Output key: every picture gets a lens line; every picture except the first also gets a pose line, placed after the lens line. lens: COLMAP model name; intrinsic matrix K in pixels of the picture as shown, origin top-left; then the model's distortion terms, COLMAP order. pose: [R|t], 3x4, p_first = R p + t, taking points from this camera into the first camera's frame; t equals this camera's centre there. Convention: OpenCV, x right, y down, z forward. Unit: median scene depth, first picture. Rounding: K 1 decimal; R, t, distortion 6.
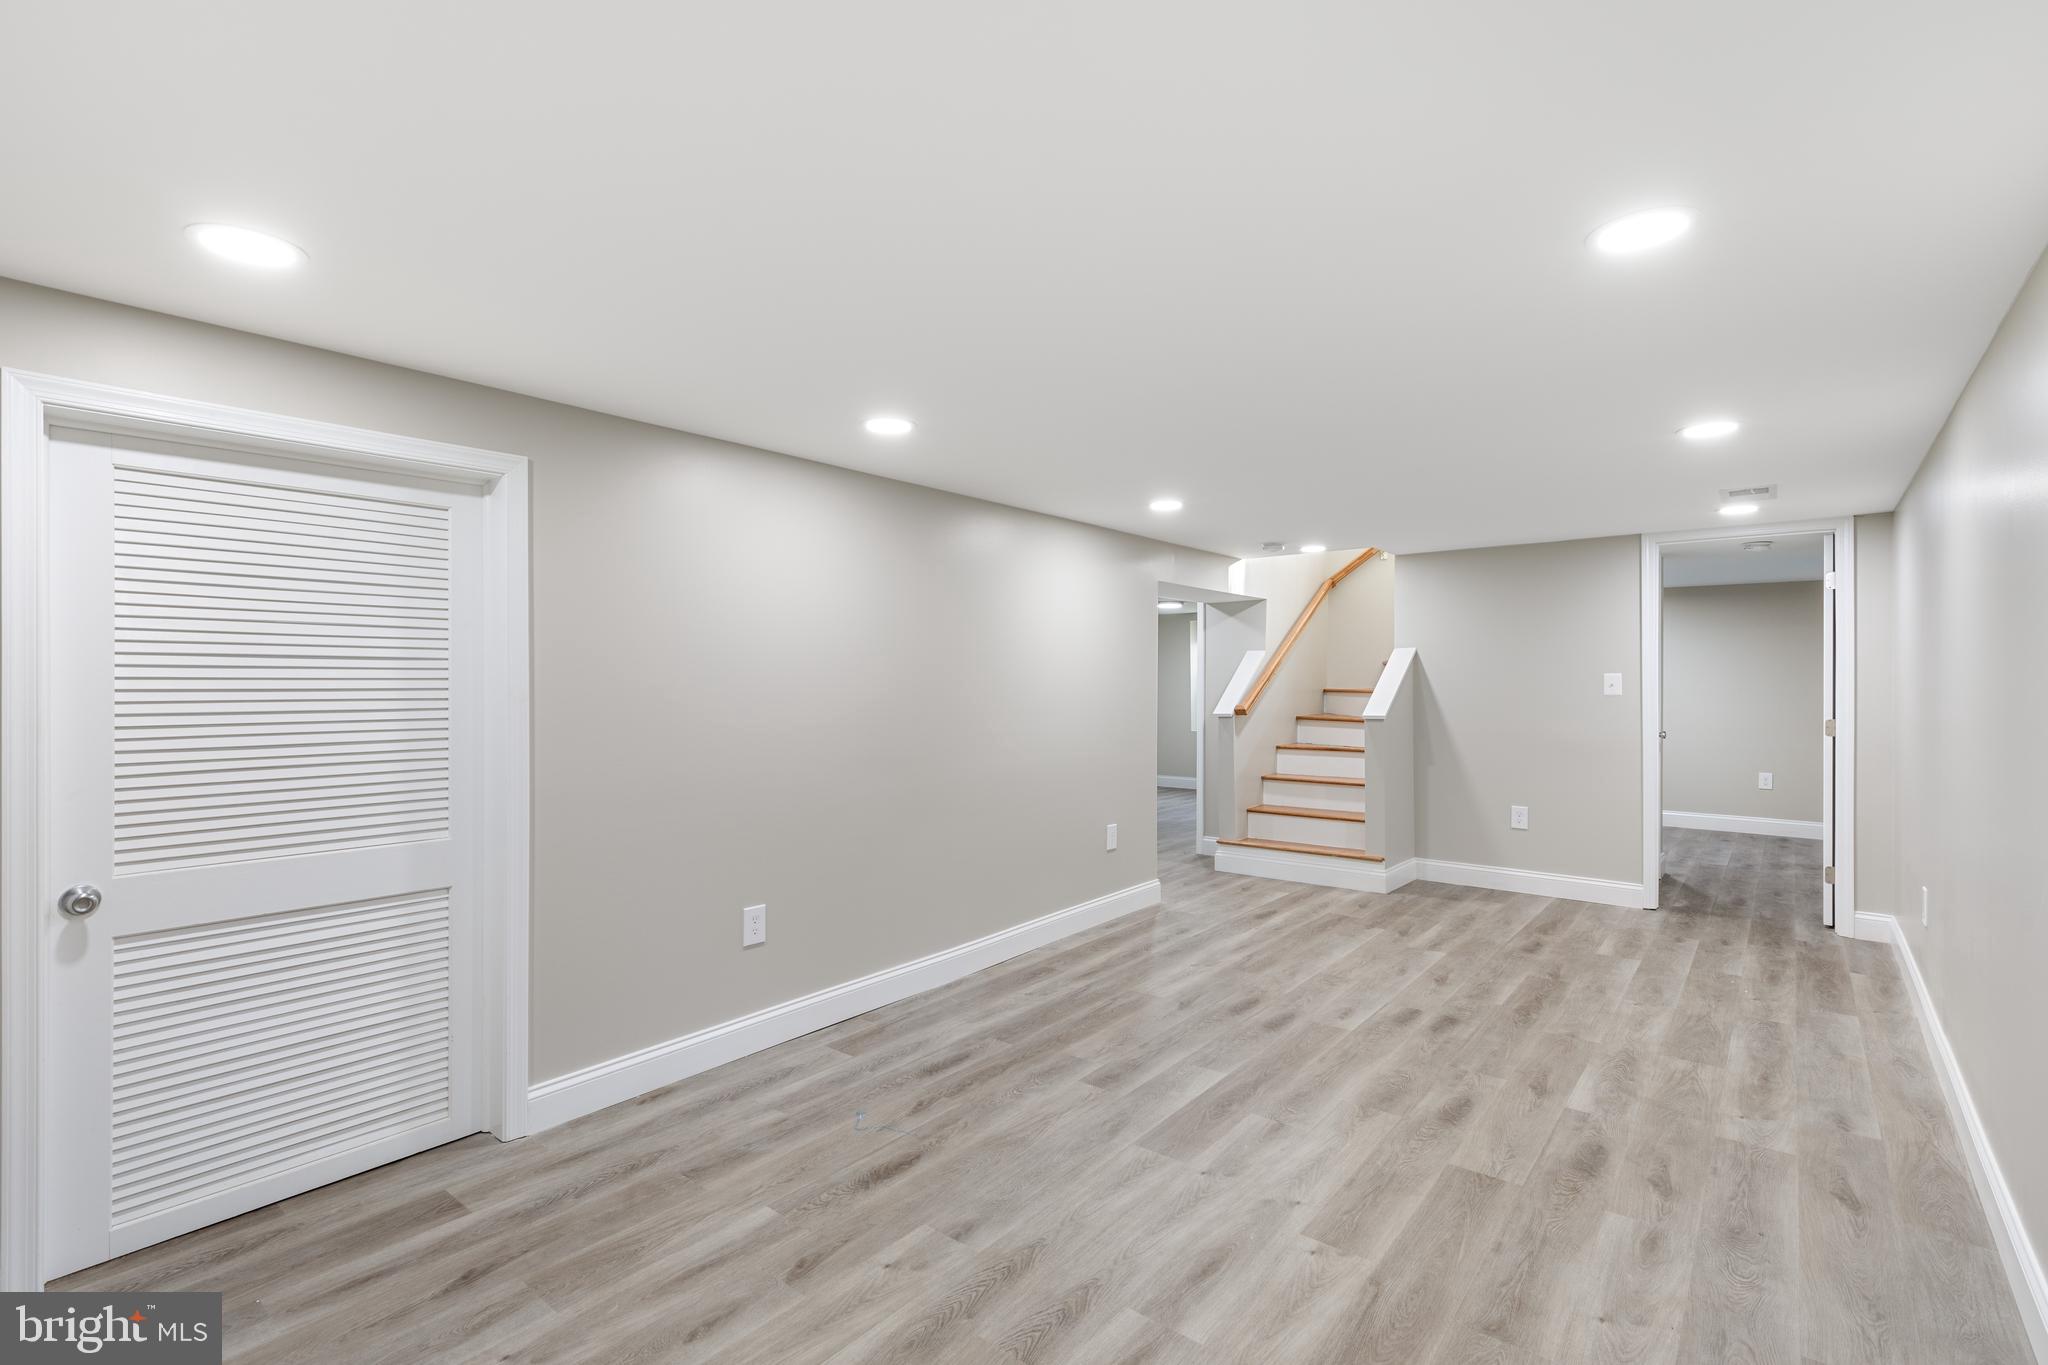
lens RADIAL K [[938.7, 0, 1028.7], [0, 938.7, 682.4], [0, 0, 1]] dist [0.012967, -0.002267]
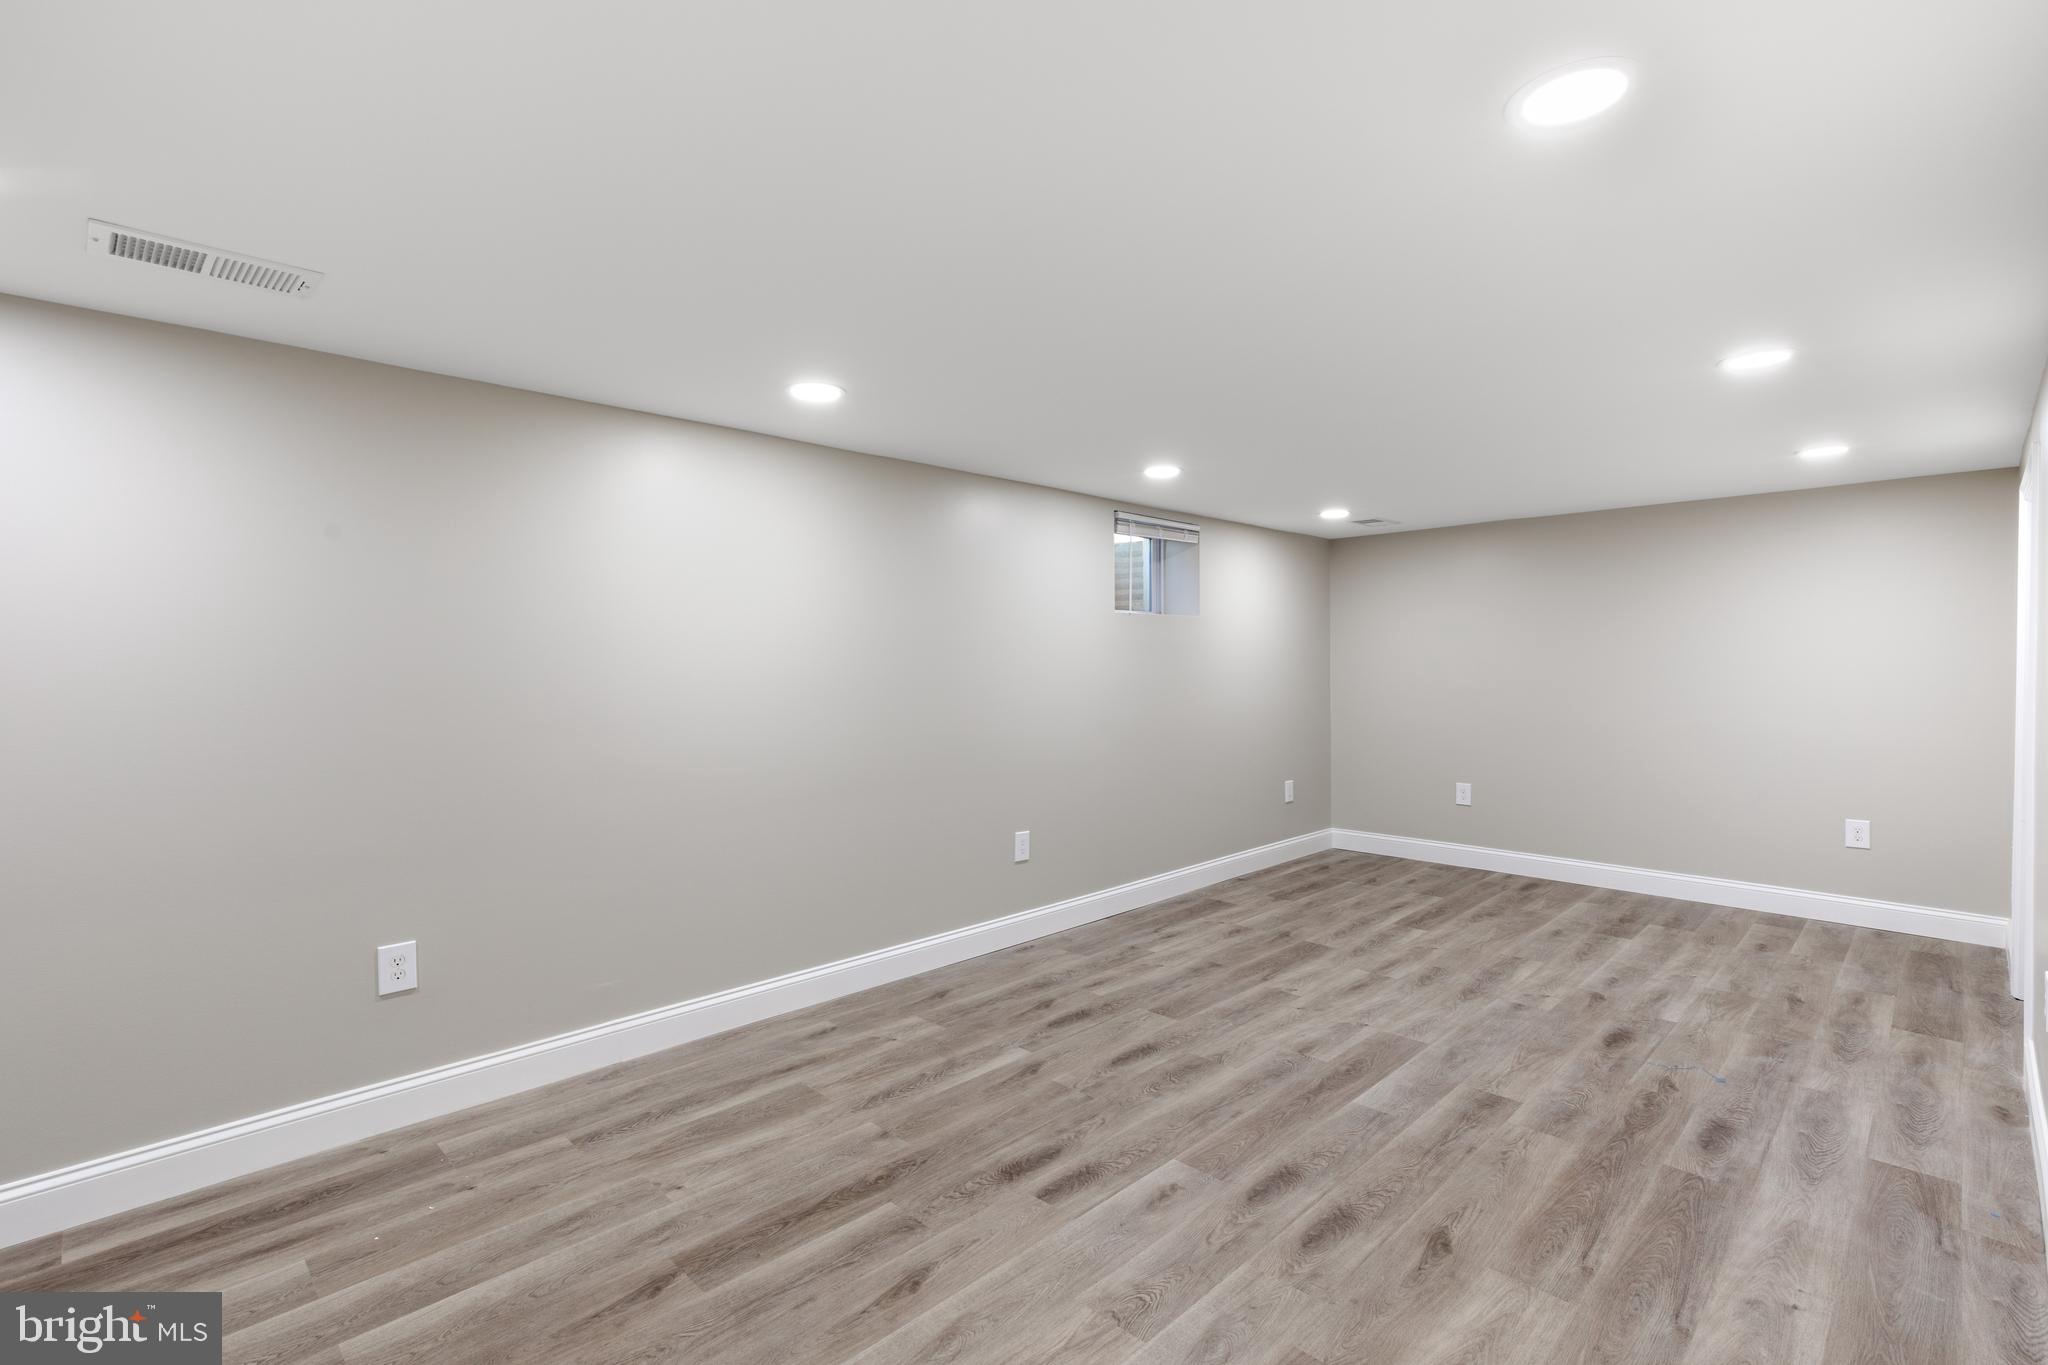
lens RADIAL K [[938.7, 0, 1018.8], [0, 938.7, 676.5], [0, 0, 1]] dist [0.012967, -0.002267]
pose [[-0.994079, 0.005169, 0.108538, 0.433174], [0.006659, 0.999889, 0.013361, -0.001662], [-0.108457, 0.014005, -0.994003, 1.947470]]
